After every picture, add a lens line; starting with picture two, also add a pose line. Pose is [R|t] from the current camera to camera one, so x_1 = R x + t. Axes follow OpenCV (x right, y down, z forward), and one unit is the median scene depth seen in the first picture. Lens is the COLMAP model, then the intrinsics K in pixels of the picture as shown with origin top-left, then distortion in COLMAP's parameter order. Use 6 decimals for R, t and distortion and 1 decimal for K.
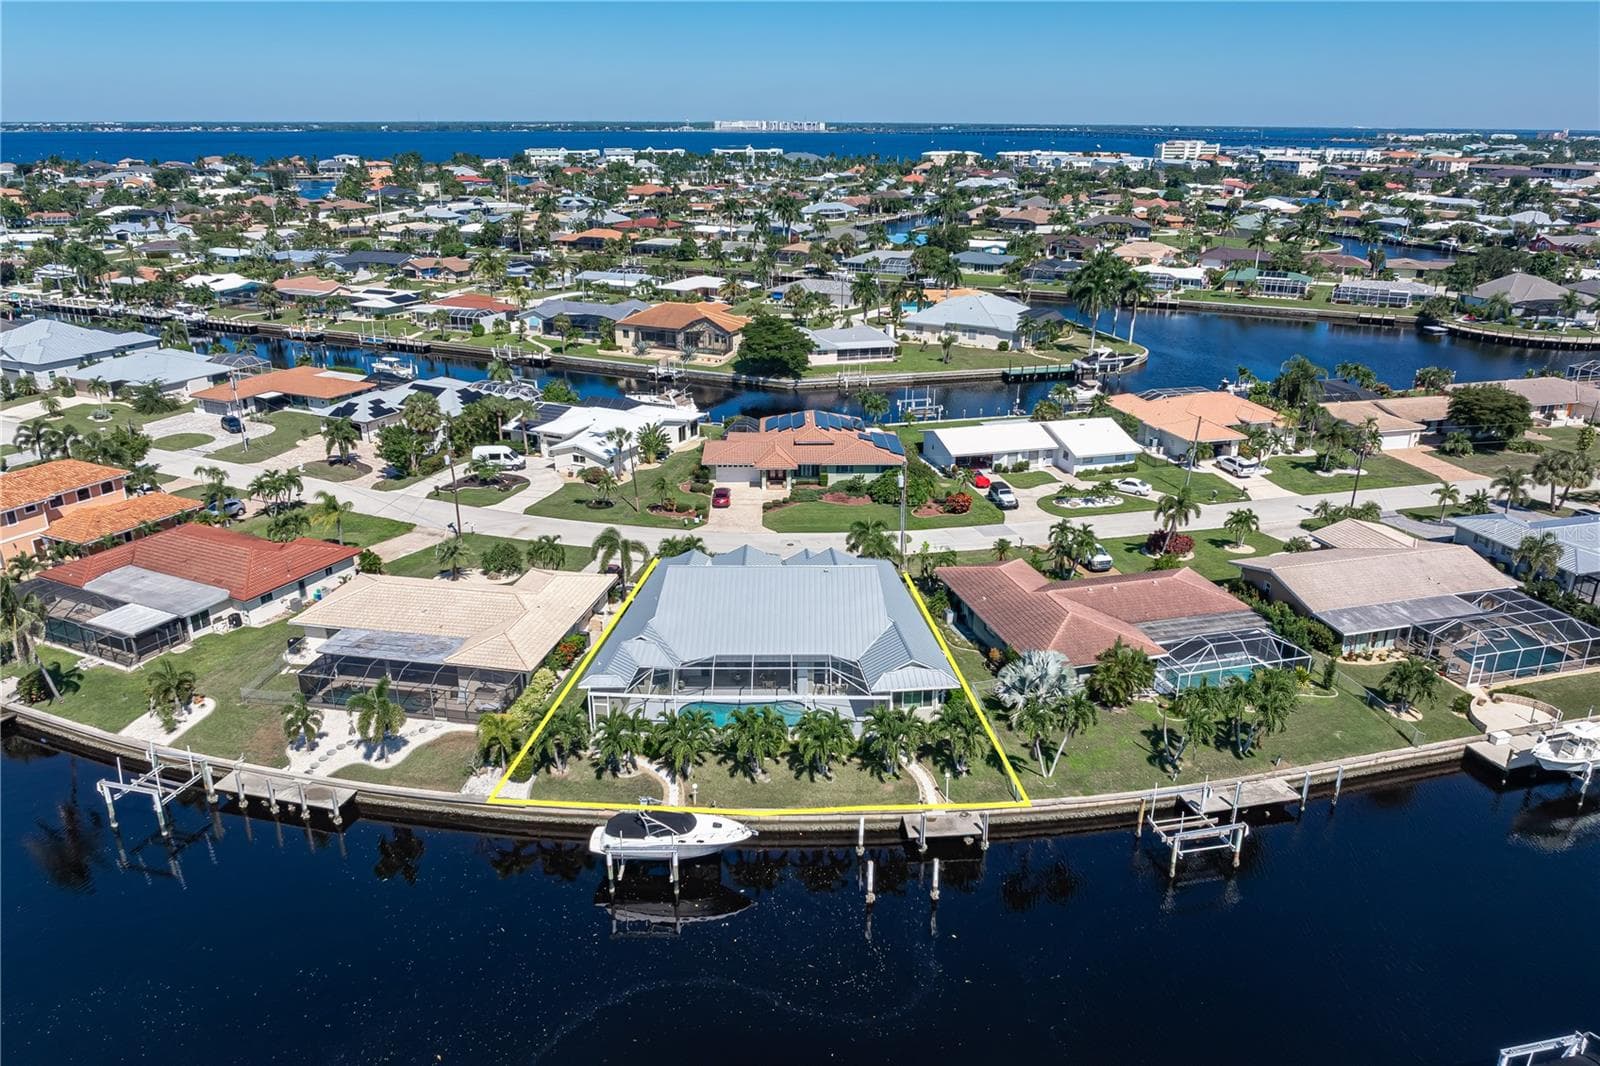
lens RADIAL K [[1127.2, 0, 802.6], [0, 1127.2, 531.0], [0, 0, 1]] dist [-0.022929, -0.002958]
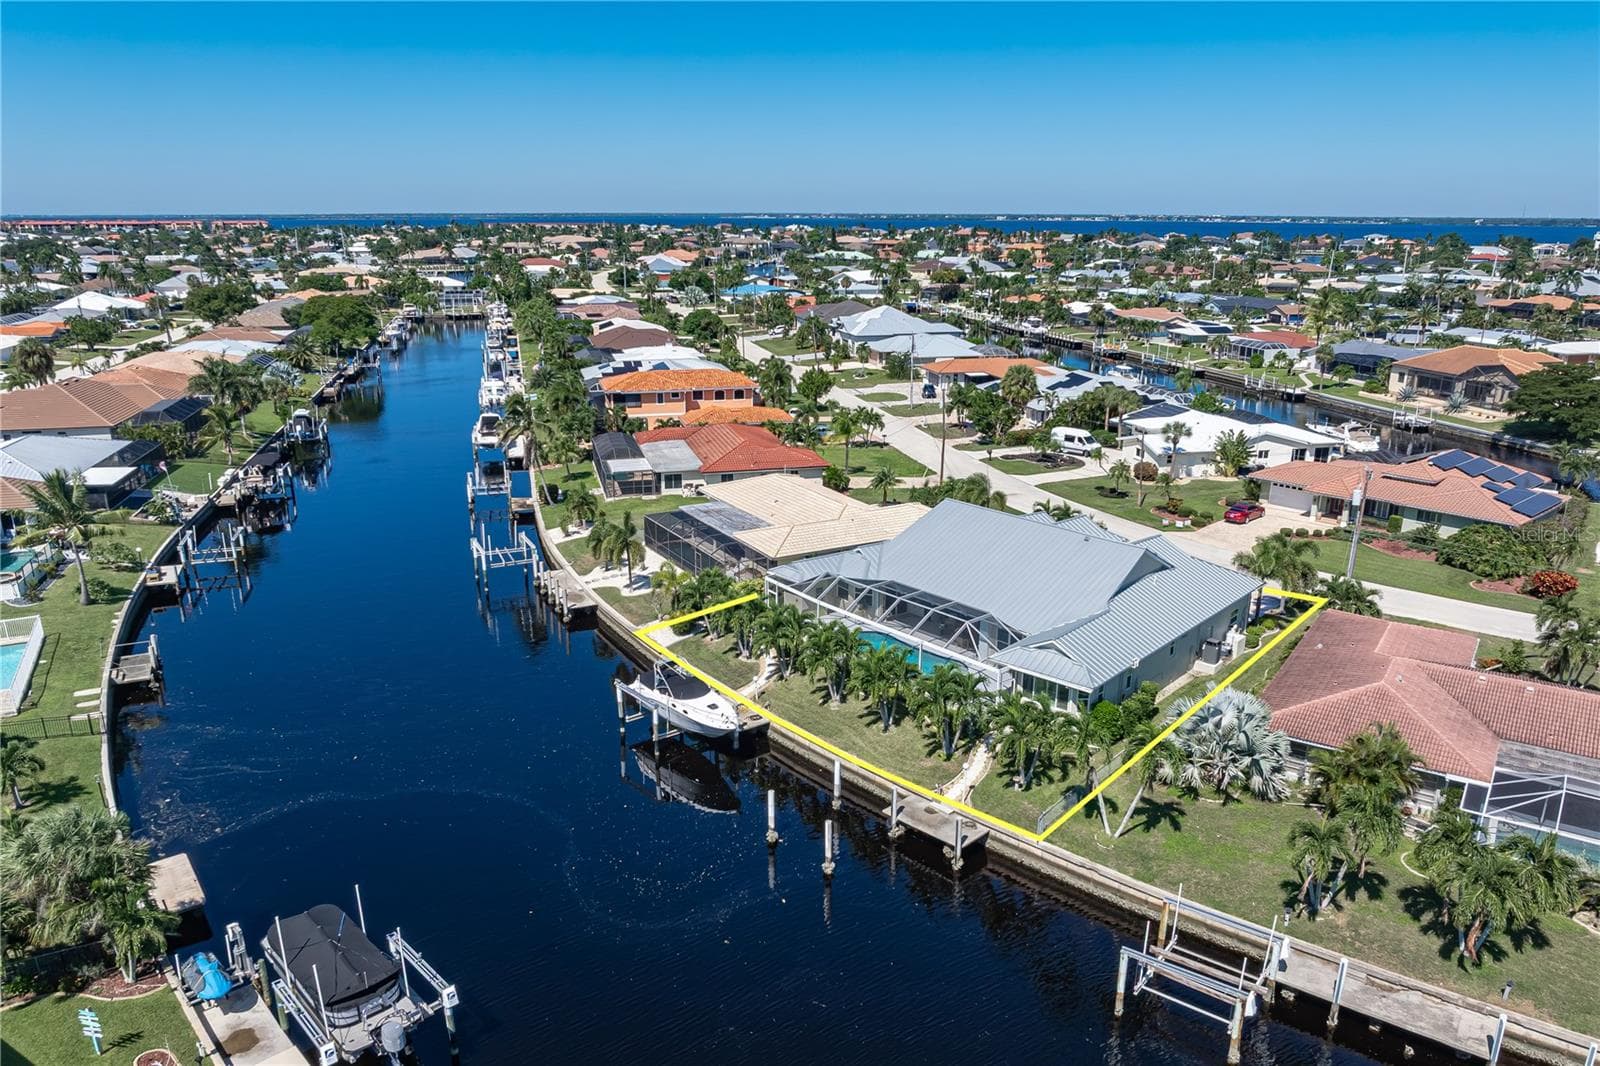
lens RADIAL K [[1127.2, 0, 802.6], [0, 1127.2, 531.0], [0, 0, 1]] dist [-0.022929, -0.002958]
pose [[0.644187, 0.205302, -0.736800, 0.319924], [-0.261284, 0.964421, 0.040285, 0.033039], [0.718856, 0.166563, 0.674909, 0.204020]]
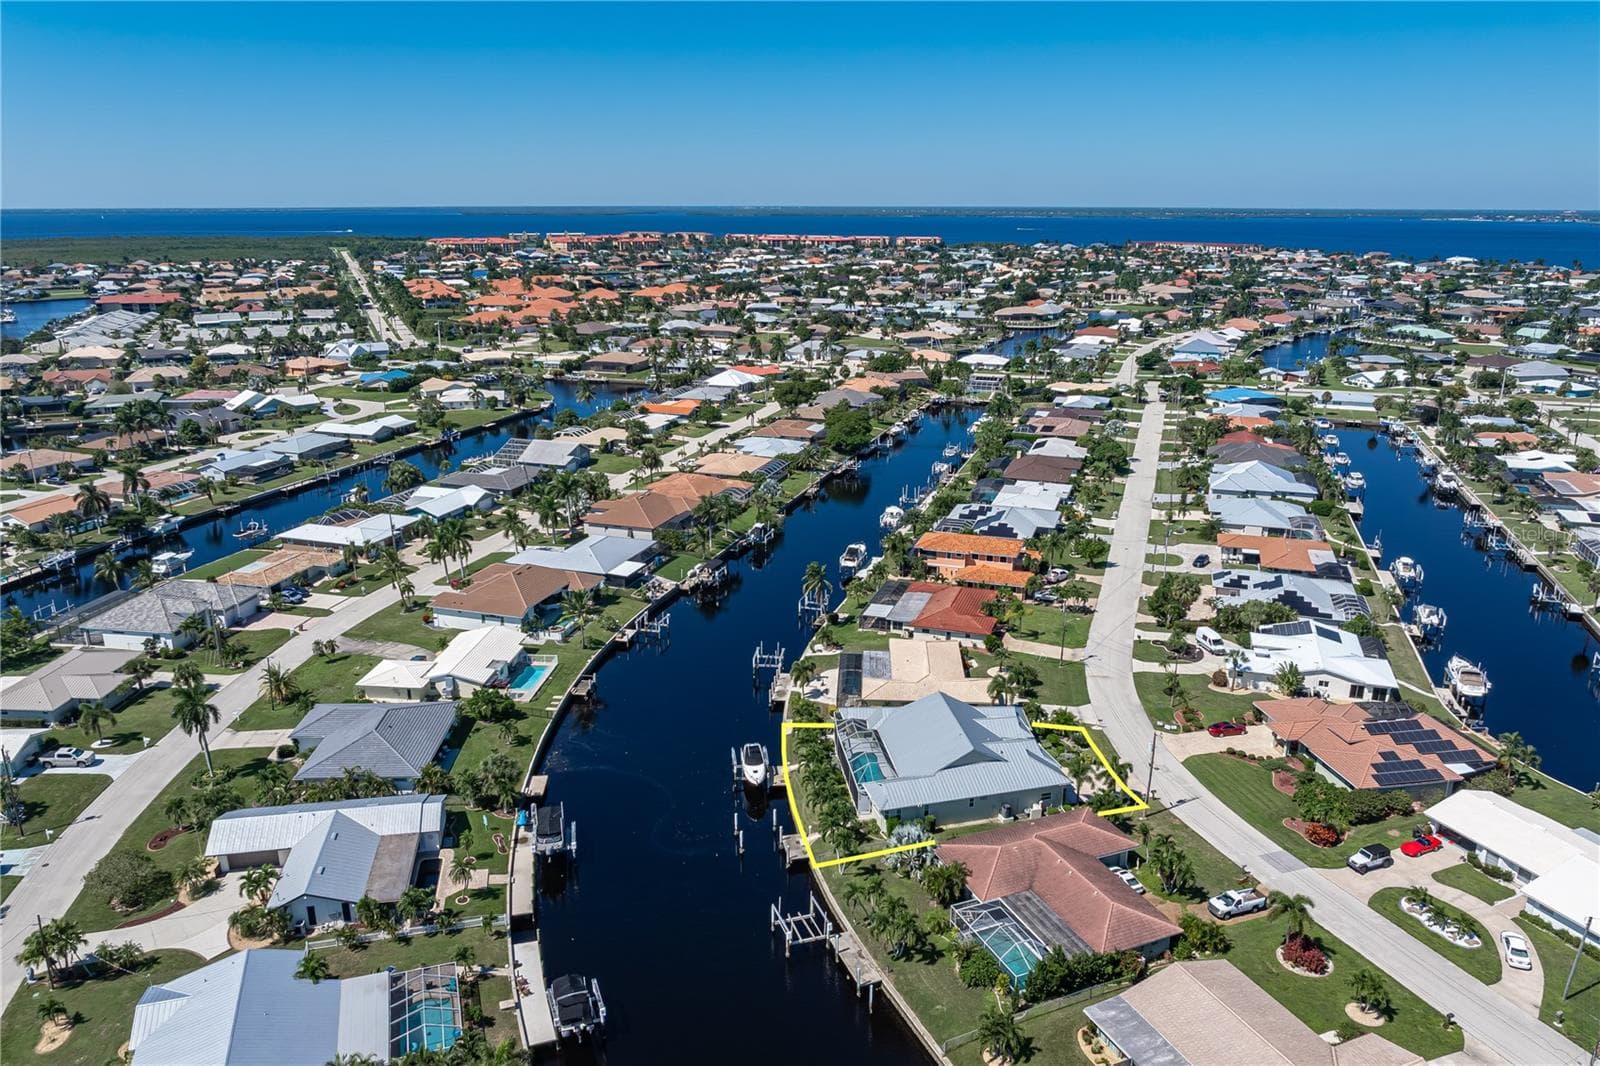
lens RADIAL K [[1122.5, 0, 834.3], [0, 1122.5, 533.3], [0, 0, 1]] dist [-0.008774, -0.001638]
pose [[0.153420, 0.276761, -0.948613, 0.906902], [-0.346960, 0.913945, 0.210532, -0.316665], [0.925246, 0.296831, 0.236242, 0.263098]]
